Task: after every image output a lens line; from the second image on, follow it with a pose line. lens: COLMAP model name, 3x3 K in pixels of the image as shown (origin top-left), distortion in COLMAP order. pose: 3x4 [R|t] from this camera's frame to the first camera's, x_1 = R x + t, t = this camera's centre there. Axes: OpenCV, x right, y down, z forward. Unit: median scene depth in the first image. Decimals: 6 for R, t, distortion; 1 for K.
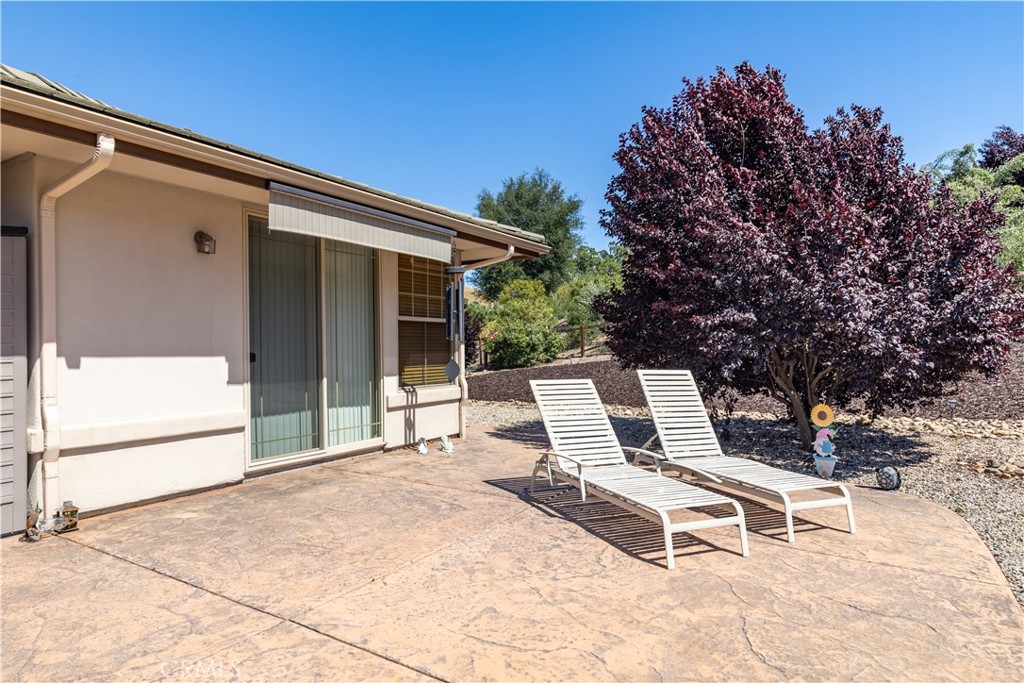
lens RADIAL K [[609.2, 0, 512.0], [0, 609.2, 341.5], [0, 0, 1]] dist [-0.004882, -0.001051]
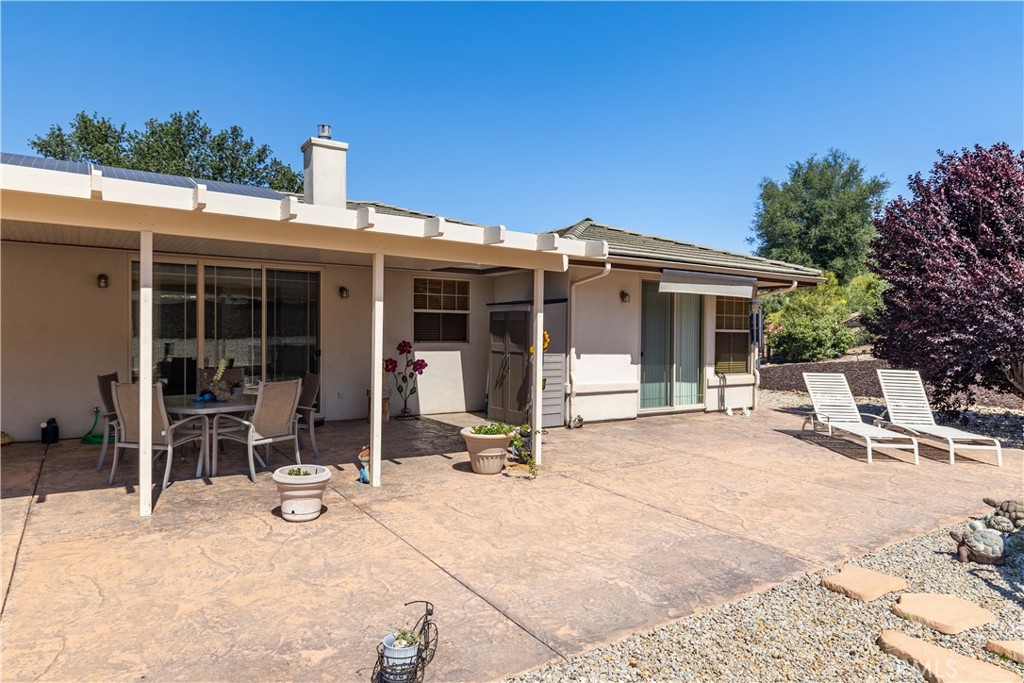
lens RADIAL K [[578.7, 0, 512.0], [0, 578.7, 341.5], [0, 0, 1]] dist [-0.020393, -0.002370]
pose [[0.895485, 0.022836, -0.444505, 0.009822], [-0.014978, 0.999663, 0.021181, -0.034979], [0.444839, -0.012309, 0.895526, -0.613769]]
